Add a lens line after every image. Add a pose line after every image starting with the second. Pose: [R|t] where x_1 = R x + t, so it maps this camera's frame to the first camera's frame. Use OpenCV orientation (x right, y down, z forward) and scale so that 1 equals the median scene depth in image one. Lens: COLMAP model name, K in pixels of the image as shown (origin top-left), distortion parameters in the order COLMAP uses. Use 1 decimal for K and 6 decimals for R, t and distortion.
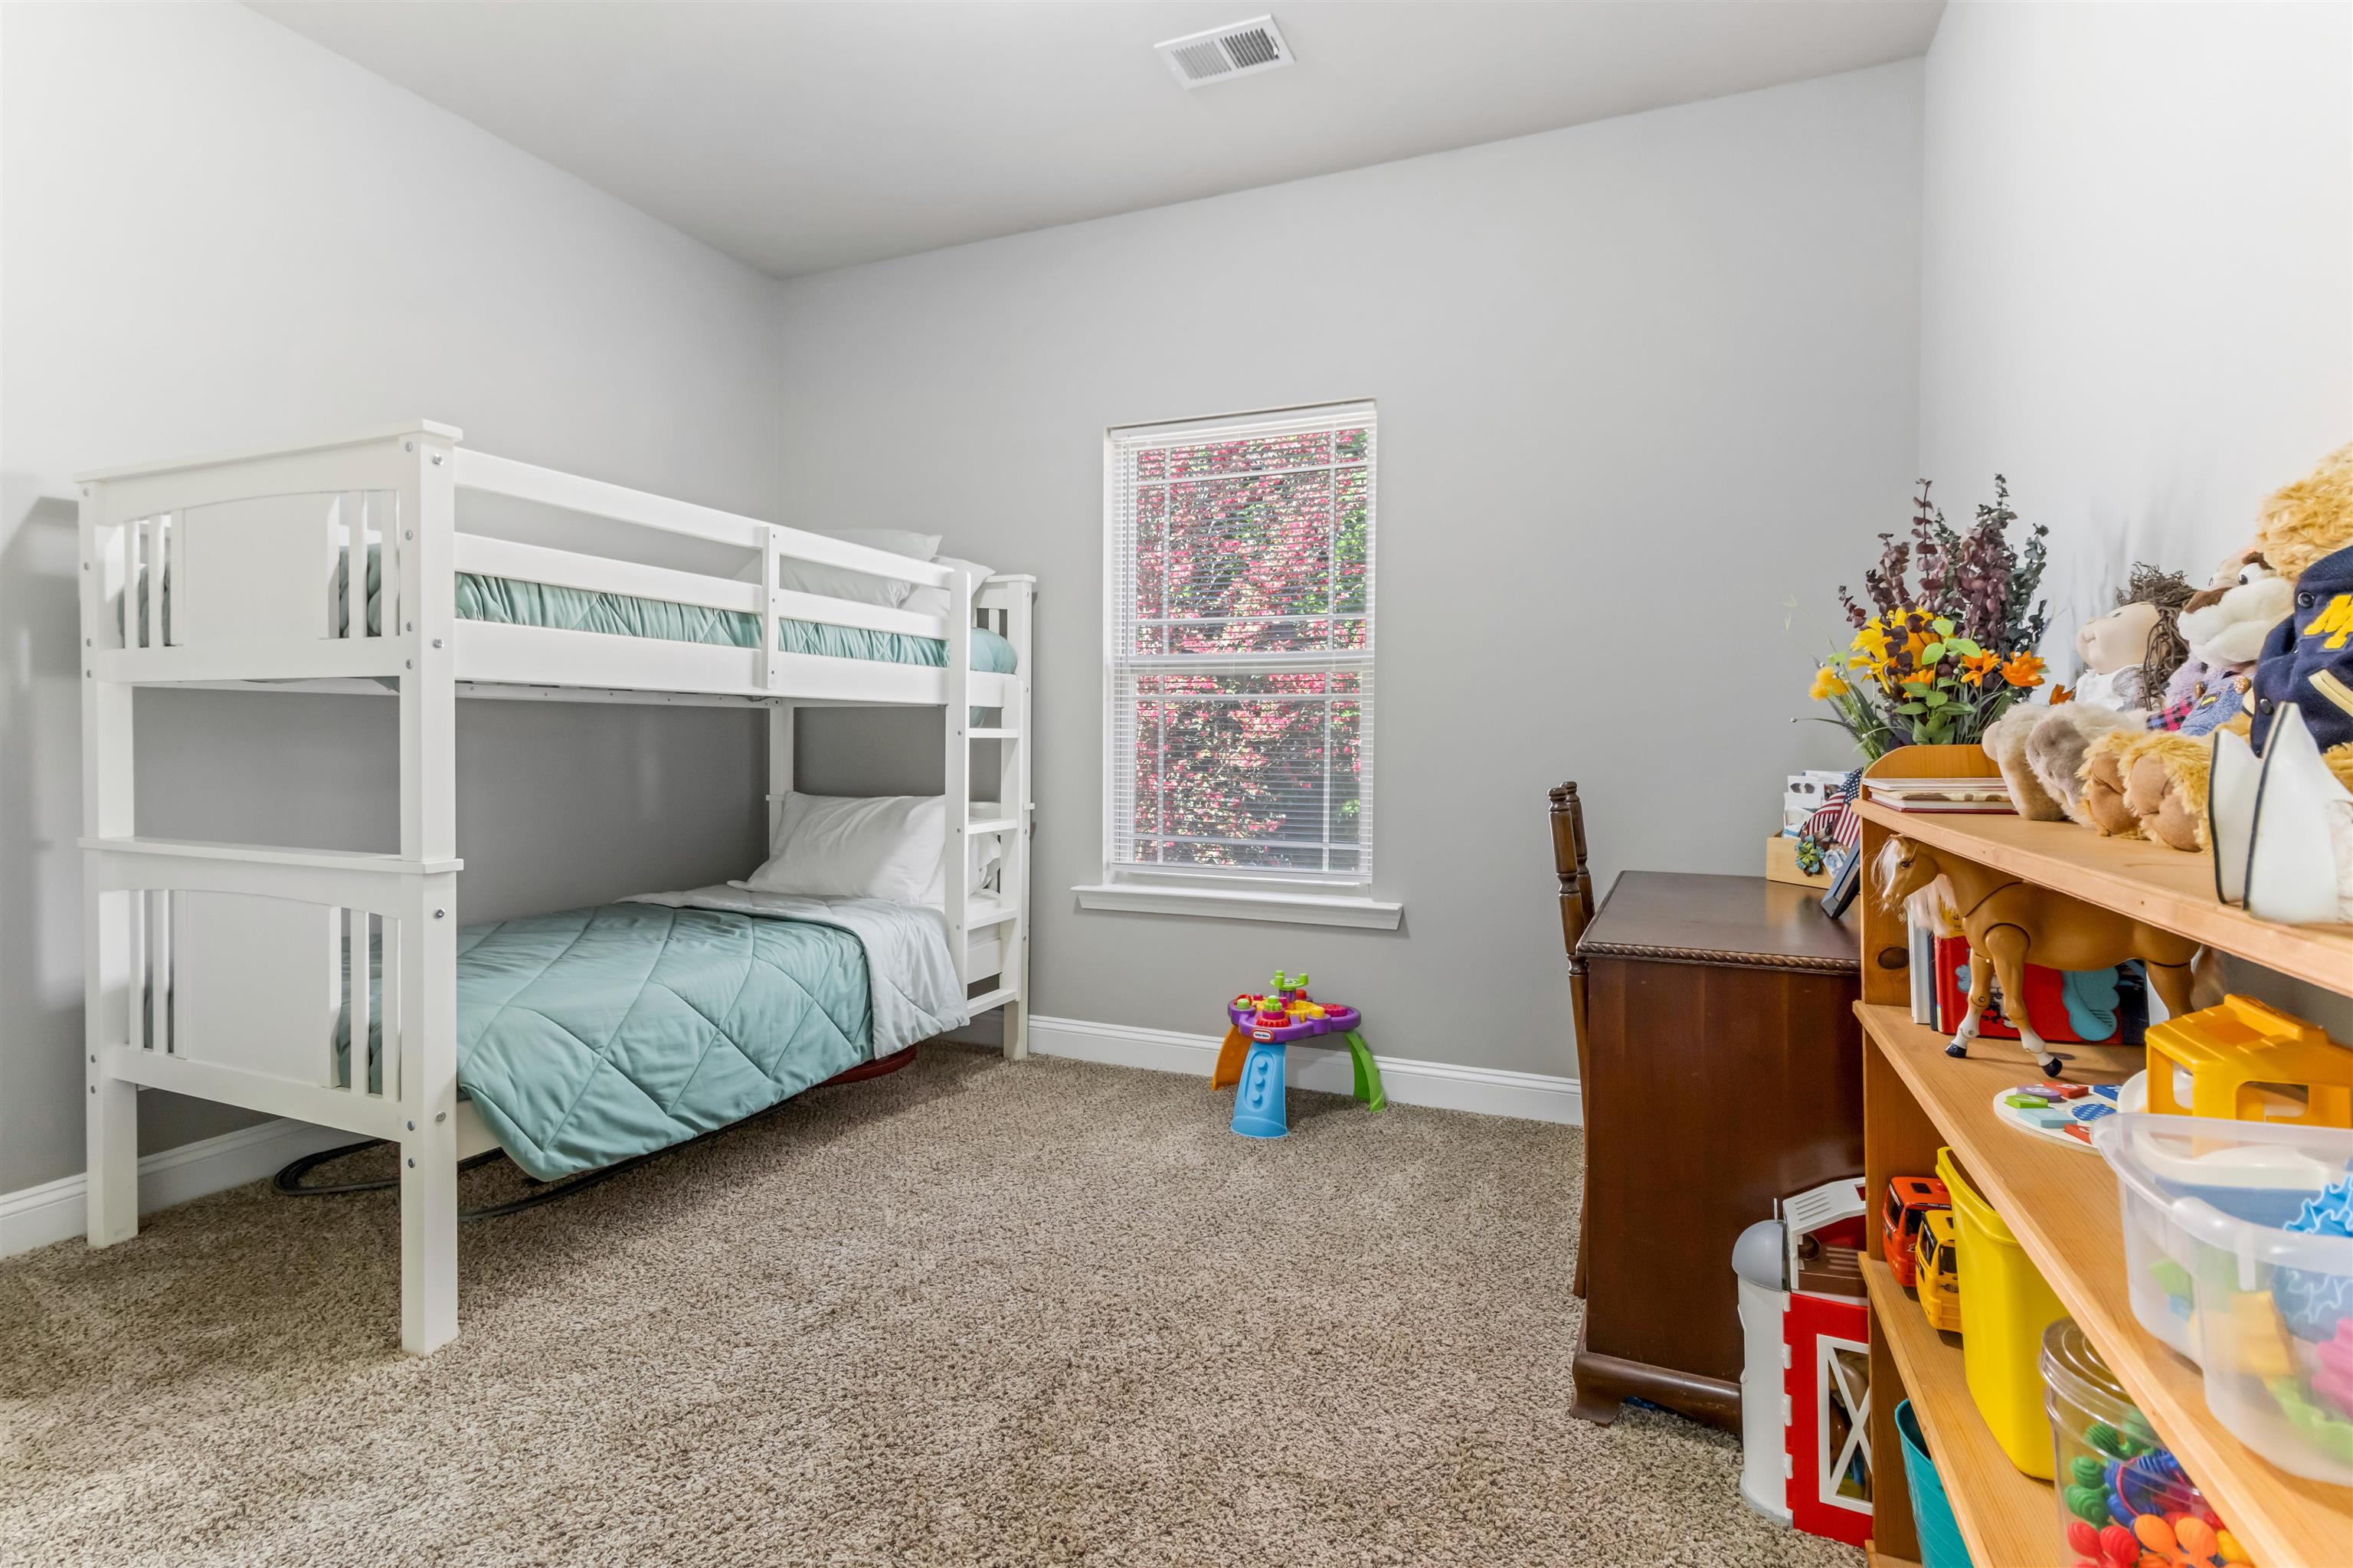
lens RADIAL K [[1139.4, 0, 1170.4], [0, 1139.4, 767.6], [0, 0, 1]] dist [0.000511, -0.000176]
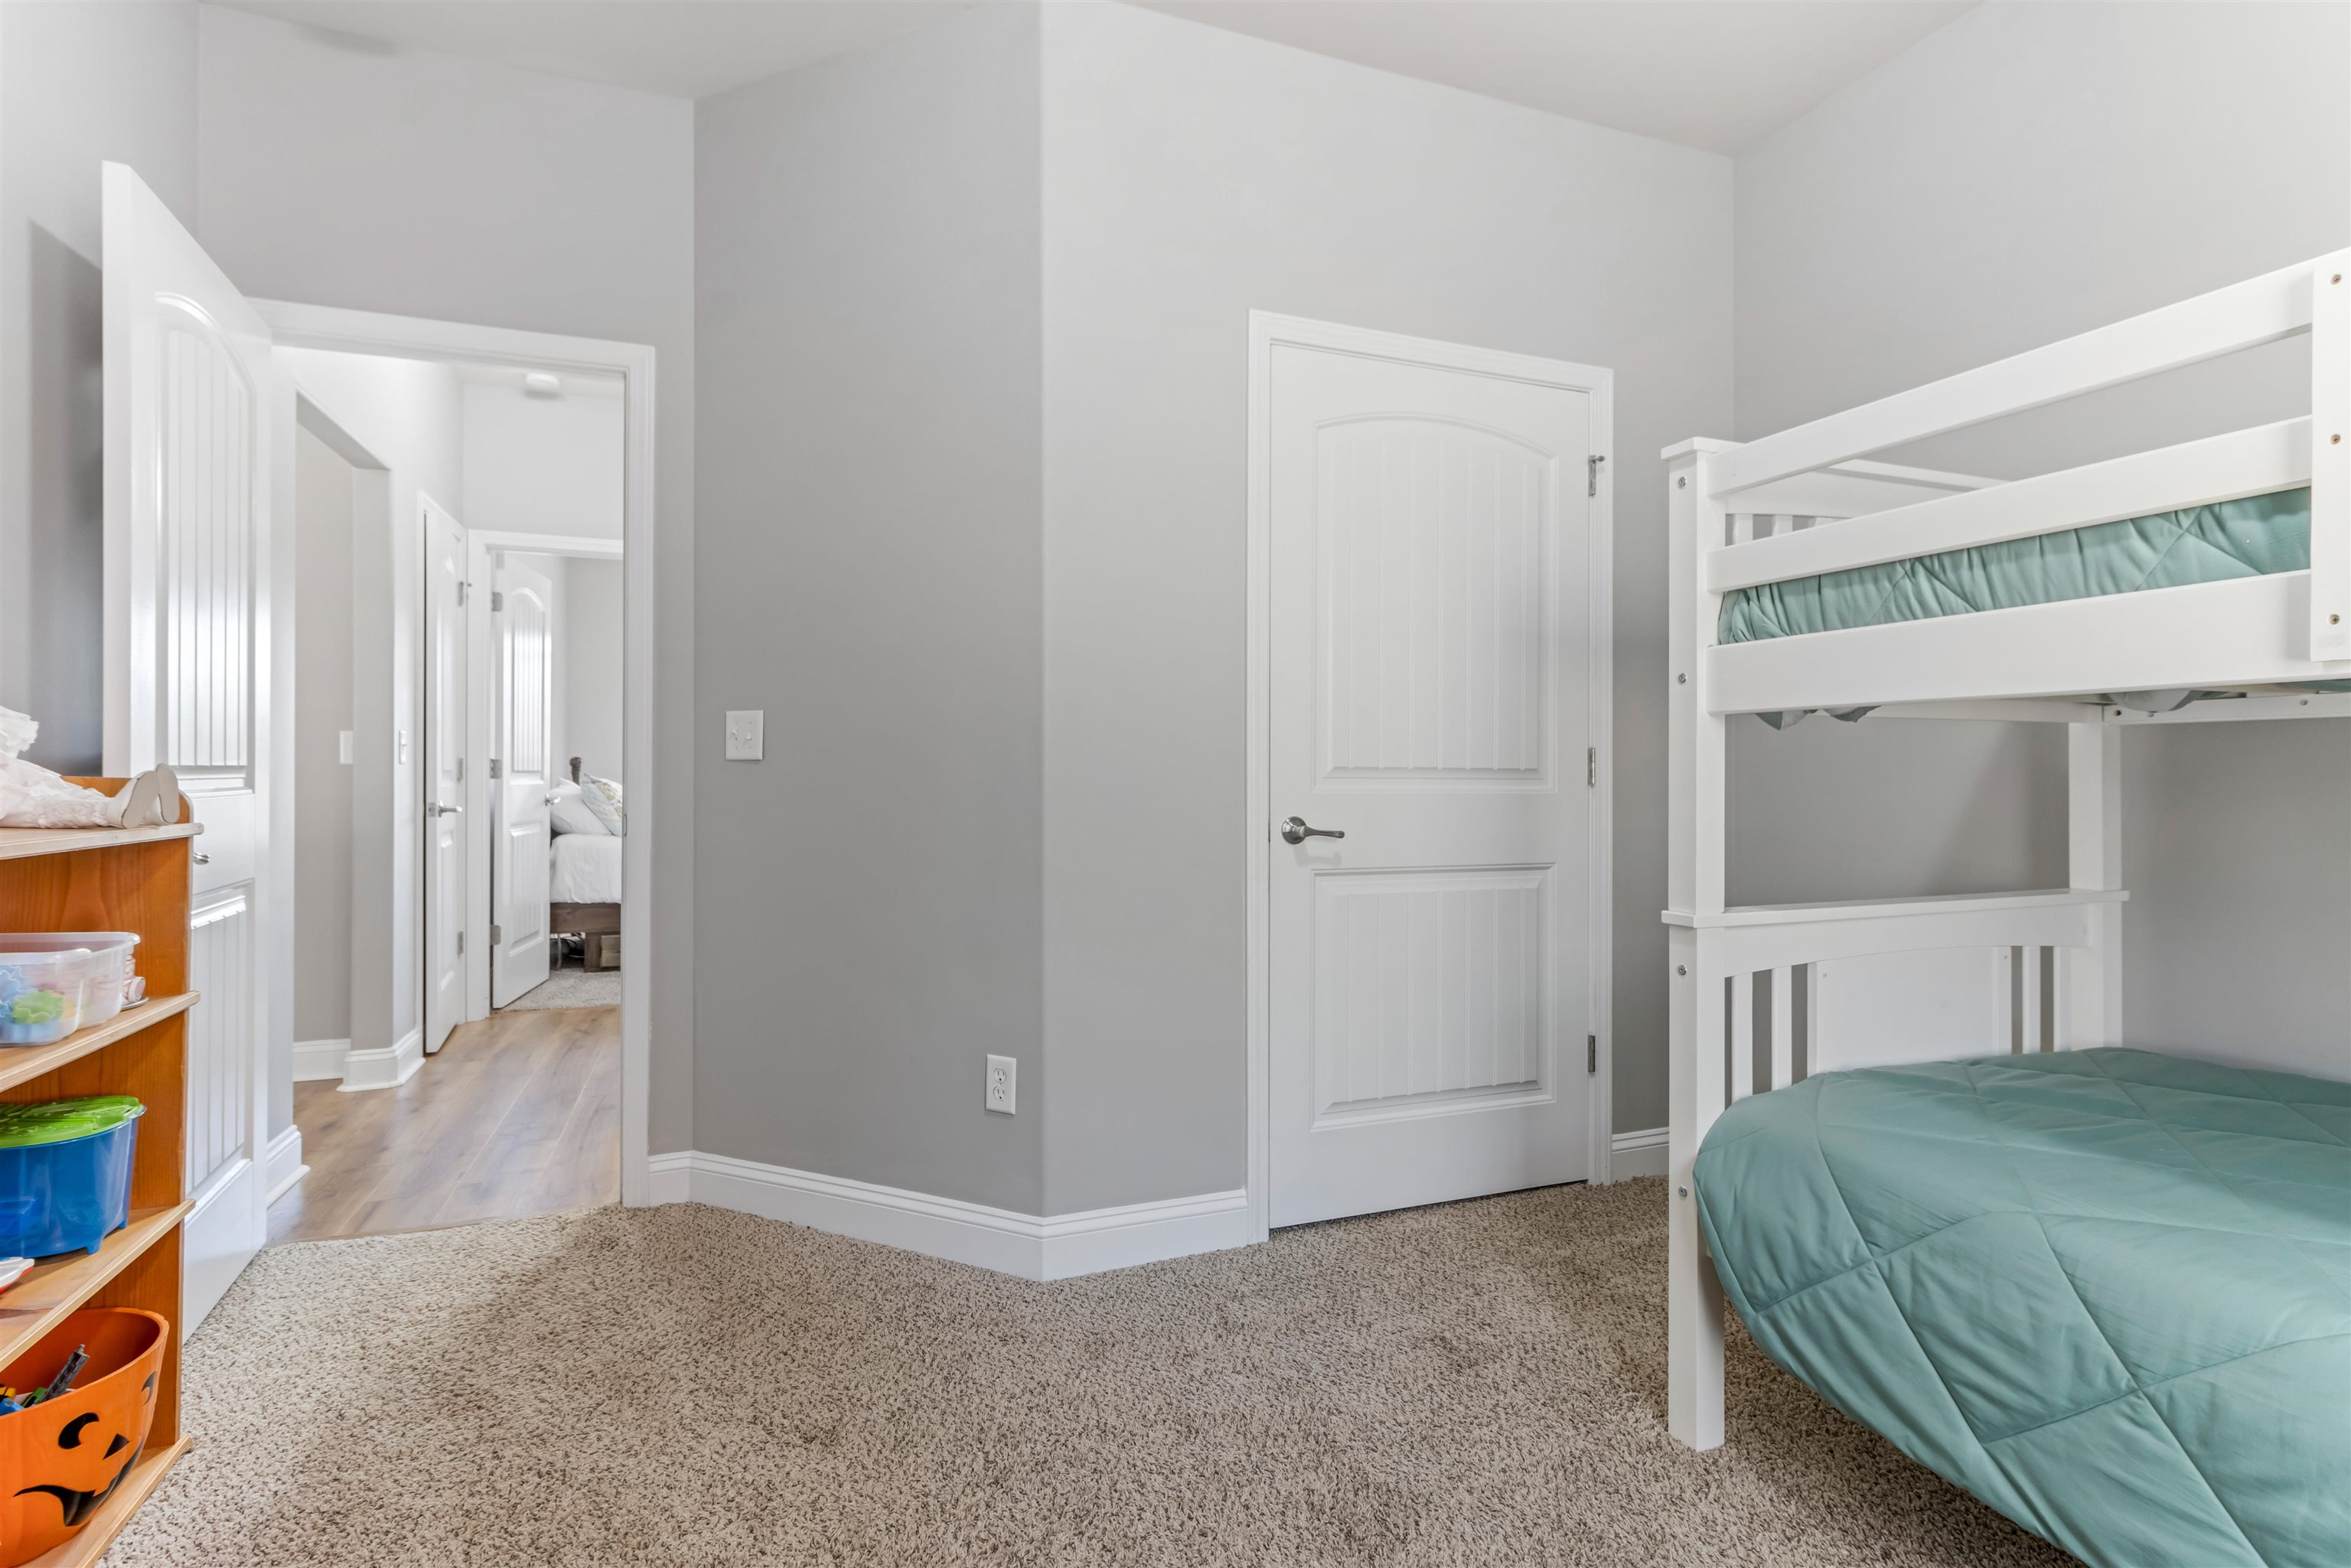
lens RADIAL K [[1138.4, 0, 1169.4], [0, 1138.4, 767.6], [0, 0, 1]] dist [0.000511, -0.000176]
pose [[-0.719498, -0.004645, -0.694479, 0.248012], [-0.018042, 0.999765, 0.012005, -0.032563], [0.694260, 0.021167, -0.719413, 1.125862]]
